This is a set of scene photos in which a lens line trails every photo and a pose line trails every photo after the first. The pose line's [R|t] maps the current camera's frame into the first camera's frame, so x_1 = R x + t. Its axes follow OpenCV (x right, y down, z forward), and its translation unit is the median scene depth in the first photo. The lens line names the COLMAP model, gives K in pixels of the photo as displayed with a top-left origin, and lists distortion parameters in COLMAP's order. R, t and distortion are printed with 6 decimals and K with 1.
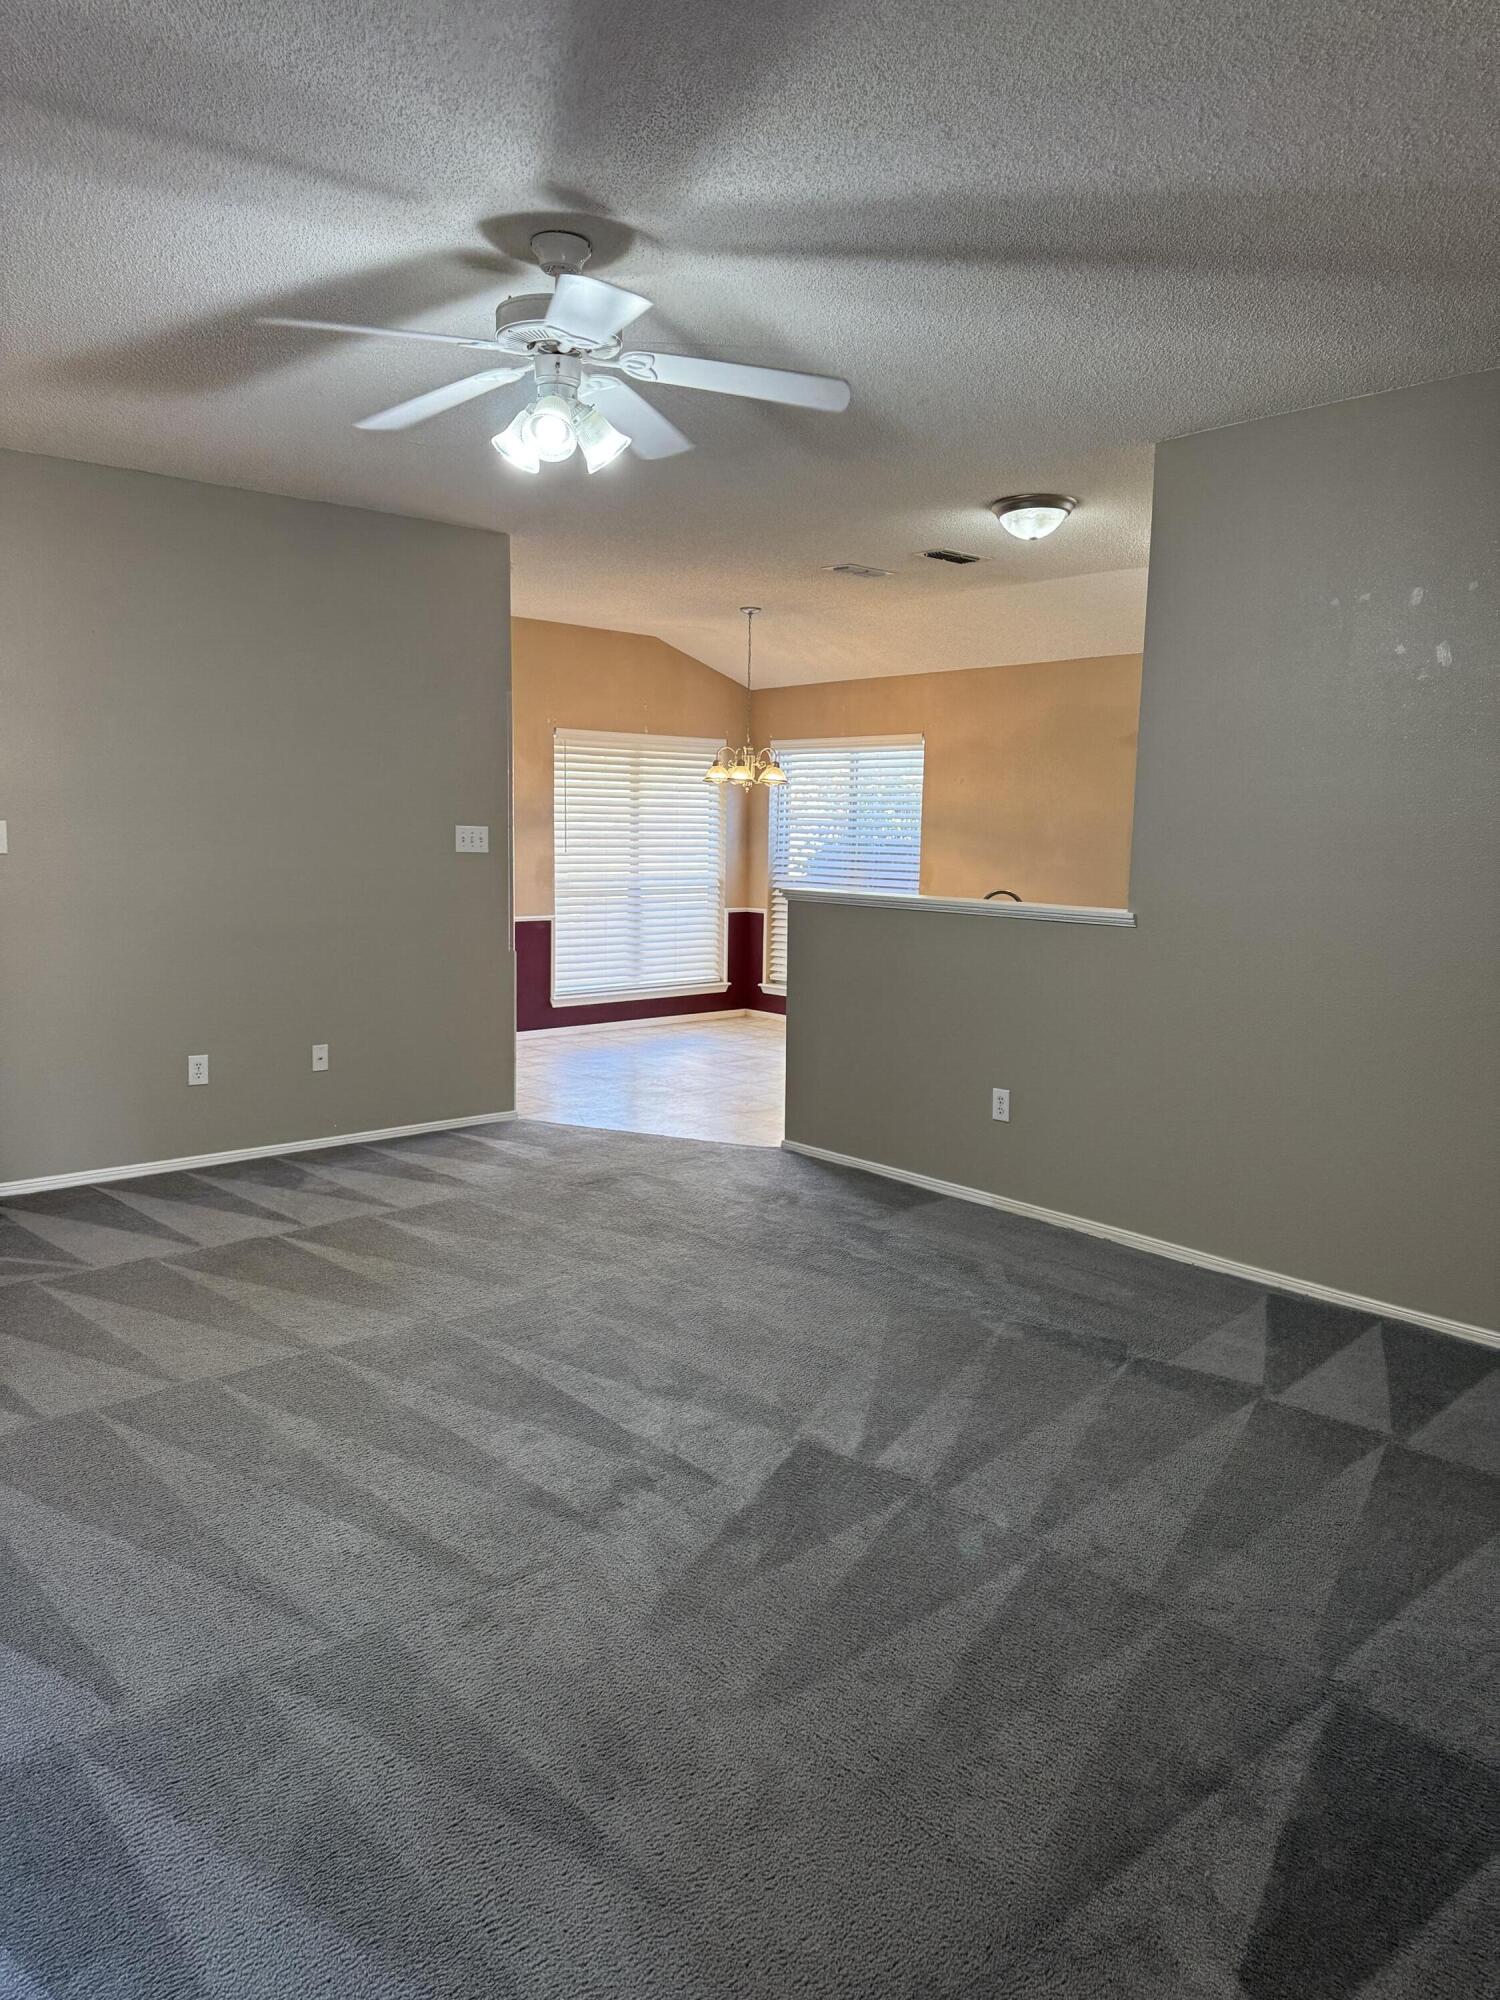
lens RADIAL K [[1404.9, 0, 767.2], [0, 1404.9, 1002.1], [0, 0, 1]] dist [0.058412, -0.076365]
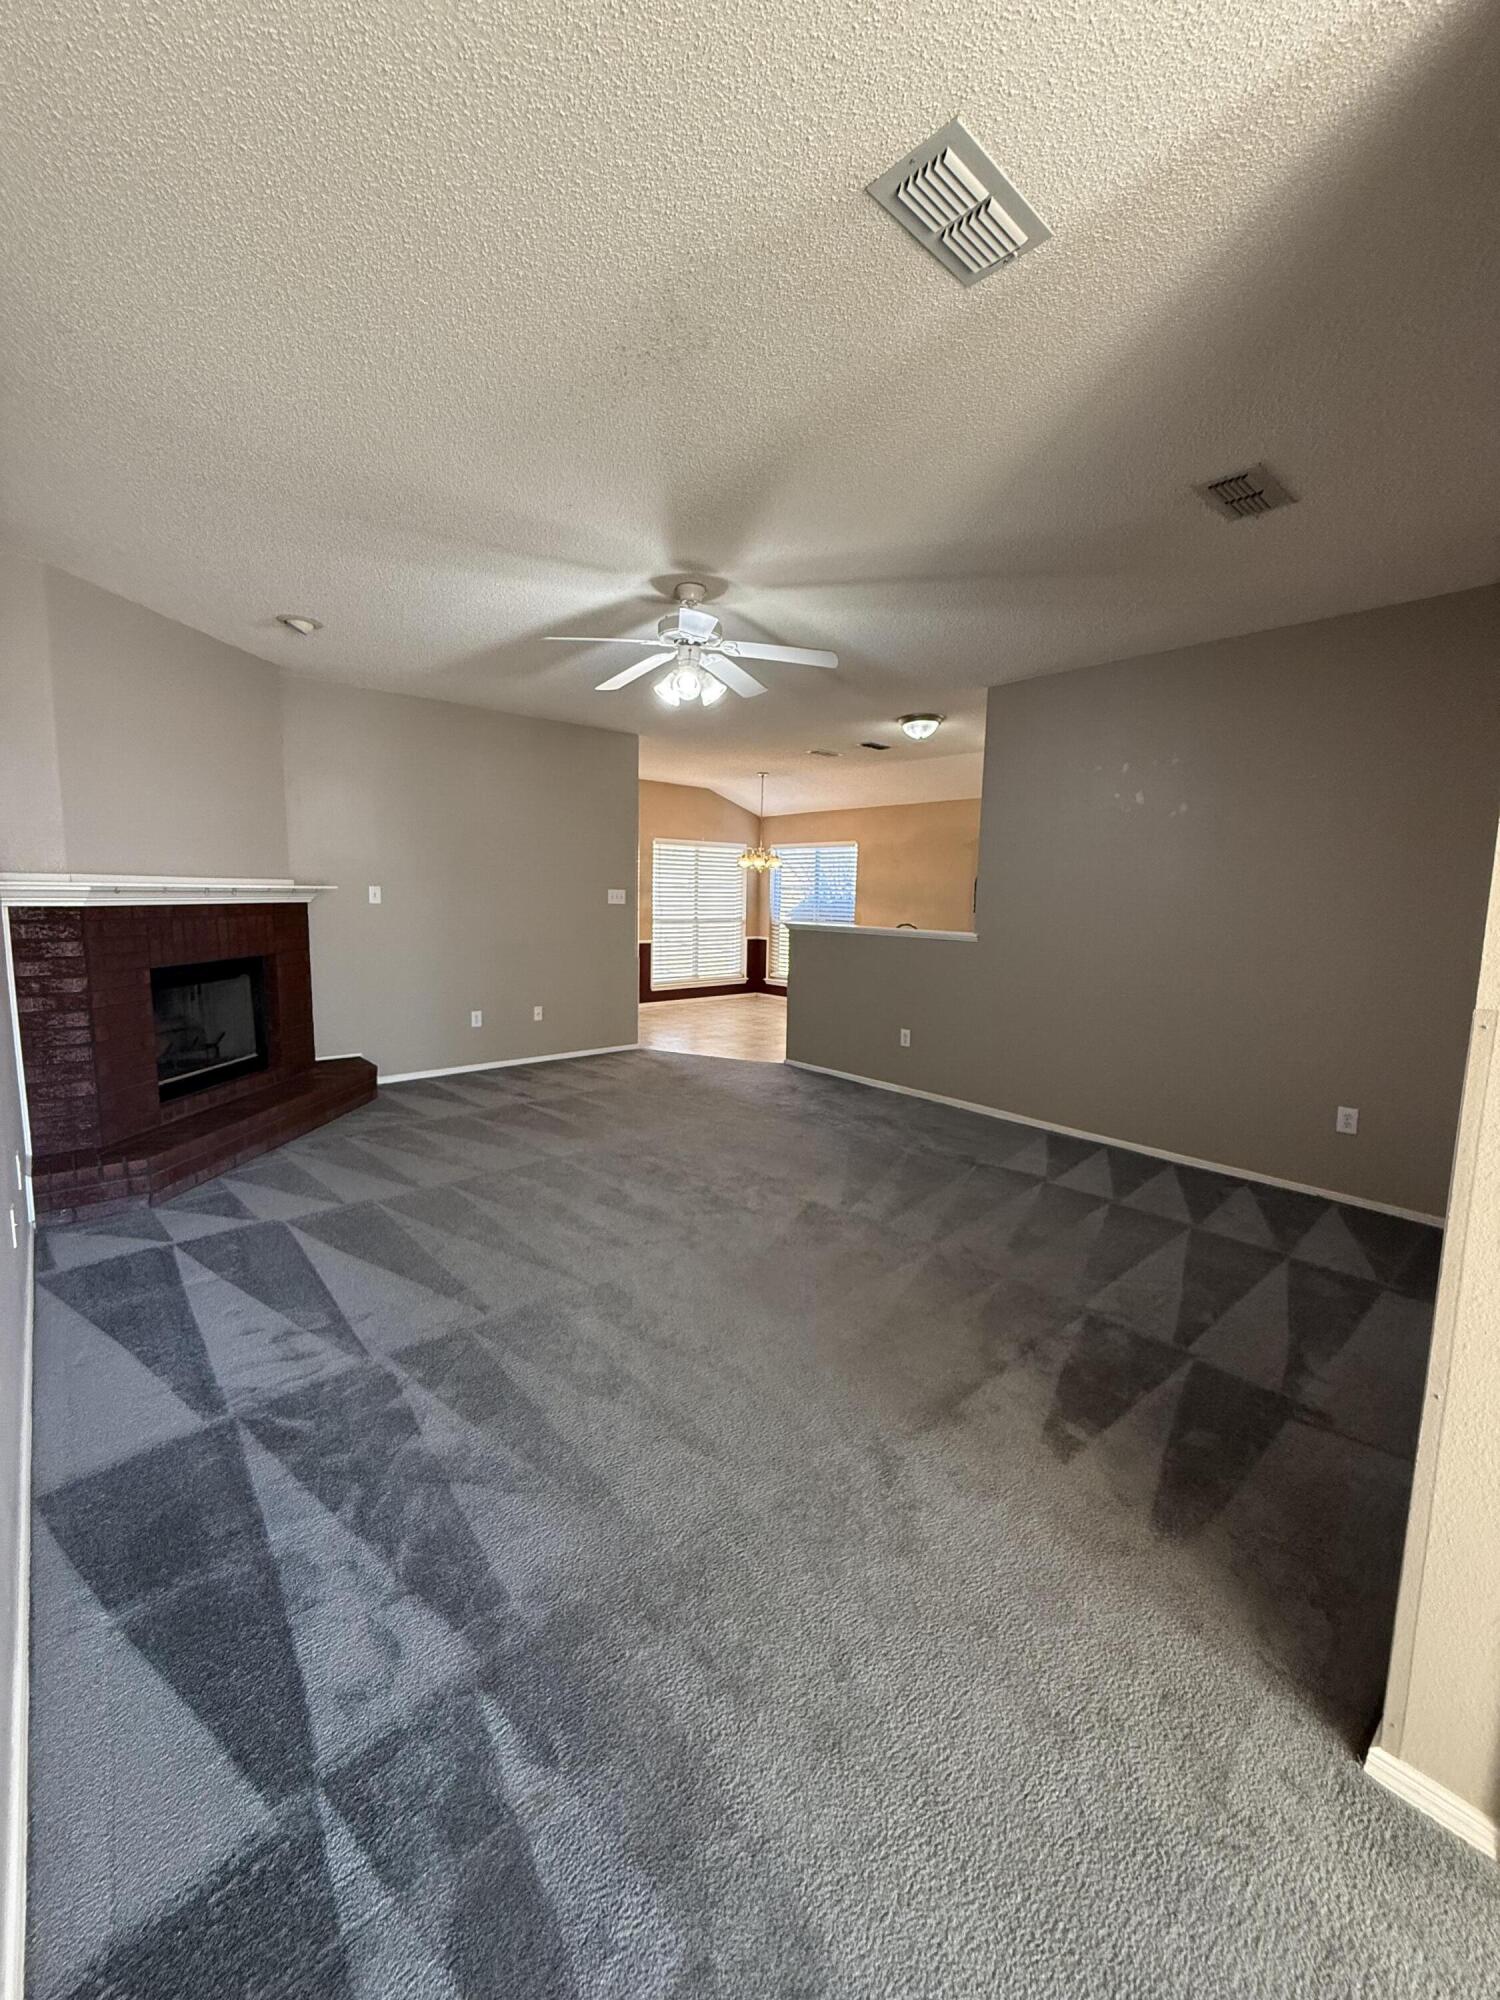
lens RADIAL K [[796.7, 0, 752.0], [0, 796.7, 993.3], [0, 0, 1]] dist [-0.002805, 0.000745]
pose [[0.999987, 0.001796, -0.004788, -0.040437], [-0.001810, 0.999994, -0.002948, 0.021935], [0.004783, 0.002956, 0.999984, -0.075940]]
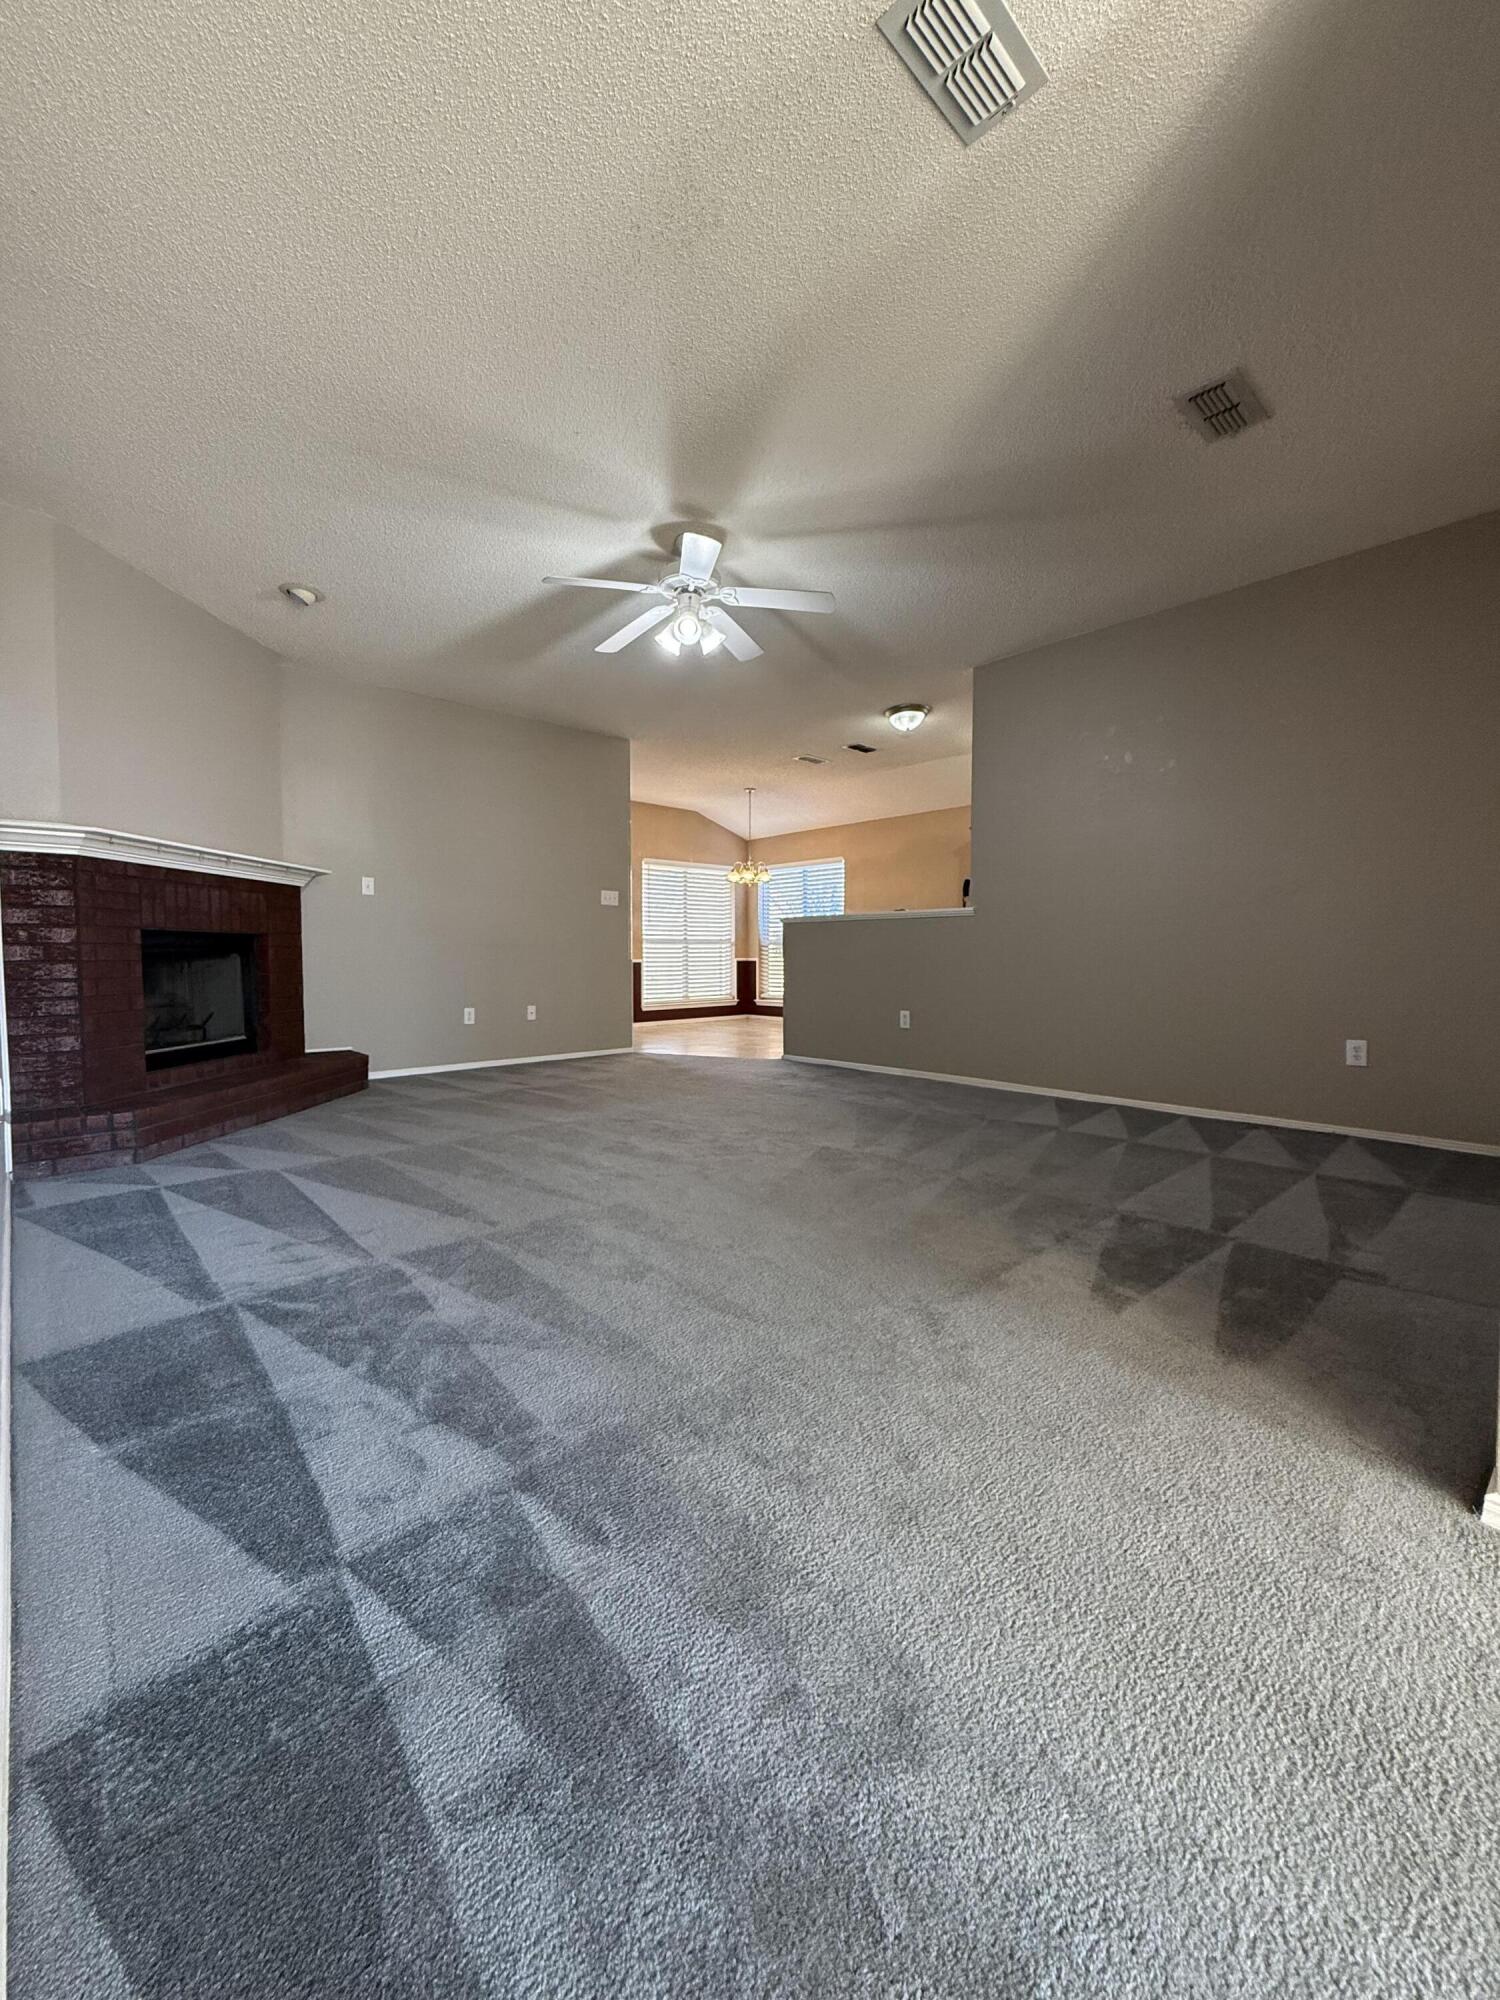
lens RADIAL K [[796.7, 0, 752.0], [0, 796.7, 992.7], [0, 0, 1]] dist [-0.002805, 0.000745]
pose [[0.999627, -0.020976, 0.017513, -0.066485], [0.022302, 0.996602, -0.079292, 0.146723], [-0.015791, 0.079653, 0.996698, -0.061636]]
